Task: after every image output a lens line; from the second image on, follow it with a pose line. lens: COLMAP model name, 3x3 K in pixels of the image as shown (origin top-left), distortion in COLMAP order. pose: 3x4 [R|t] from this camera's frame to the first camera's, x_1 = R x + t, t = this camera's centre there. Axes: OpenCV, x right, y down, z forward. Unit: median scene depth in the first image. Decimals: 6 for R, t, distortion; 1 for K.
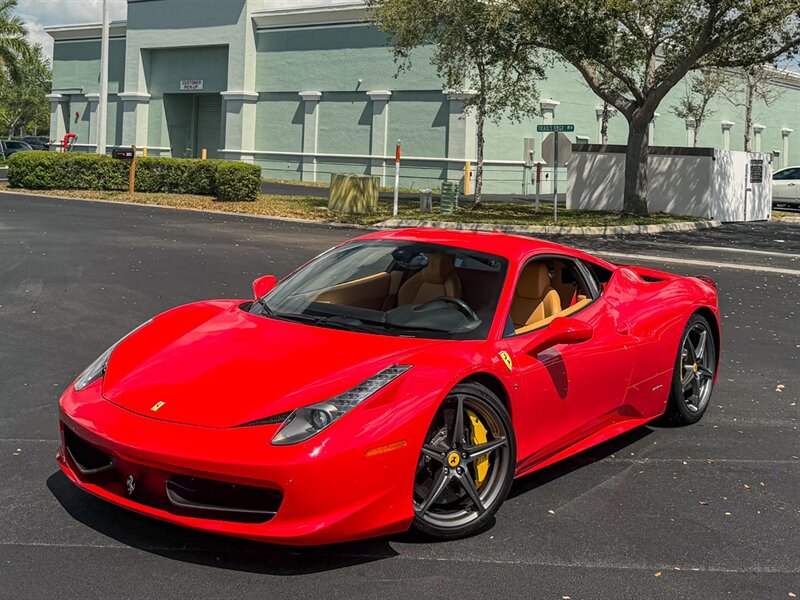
lens RADIAL K [[1019.3, 0, 382.2], [0, 1019.3, 133.4], [0, 0, 1]] dist [0.196558, -0.462076]
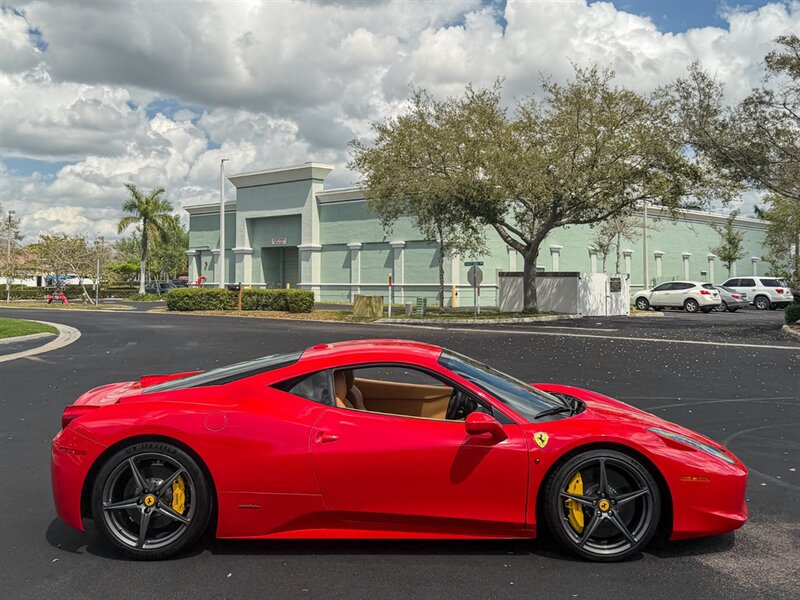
lens RADIAL K [[836.8, 0, 376.9], [0, 836.8, 234.3], [0, 0, 1]] dist [0.105838, -0.031563]
pose [[0.995805, -0.039003, -0.082771, 0.092472], [0.035596, 0.998473, -0.042253, -0.000710], [0.084292, 0.039129, 0.995672, -0.330737]]
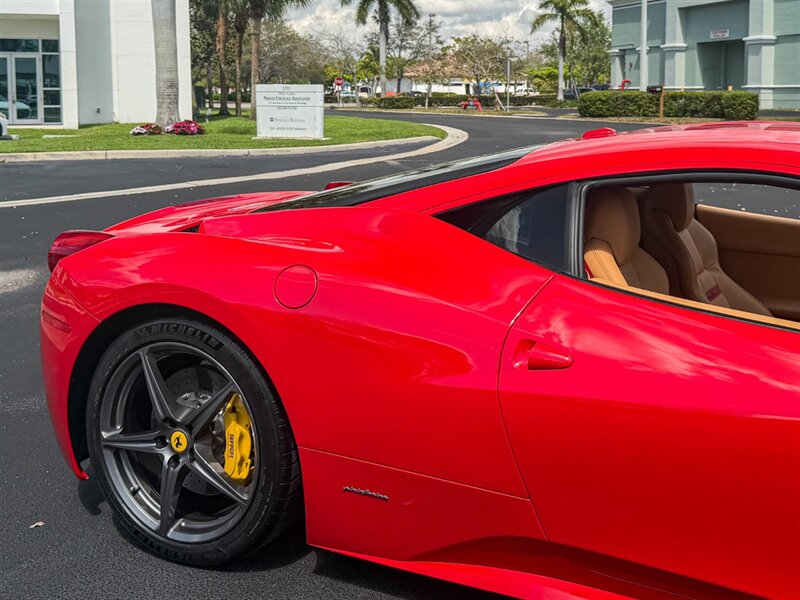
lens RADIAL K [[917.4, 0, 414.6], [0, 917.4, 162.3], [0, 0, 1]] dist [0.084429, -0.028478]
pose [[0.861792, -0.002139, -0.507258, 0.094419], [0.045367, 0.996309, 0.072874, 0.012046], [0.505229, -0.085815, 0.858708, -0.225457]]
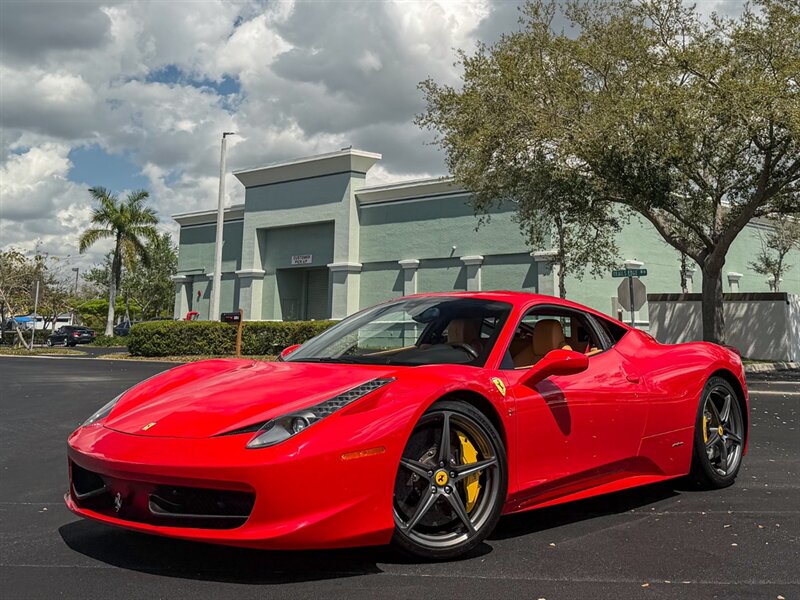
lens RADIAL K [[937.5, 0, 436.7], [0, 937.5, 140.5], [0, 0, 1]] dist [0.181997, -0.387722]
pose [[0.997932, -0.040664, -0.049787, 0.018667], [0.030919, 0.982655, -0.182849, 0.024430], [0.056359, 0.180931, 0.981880, 0.004885]]
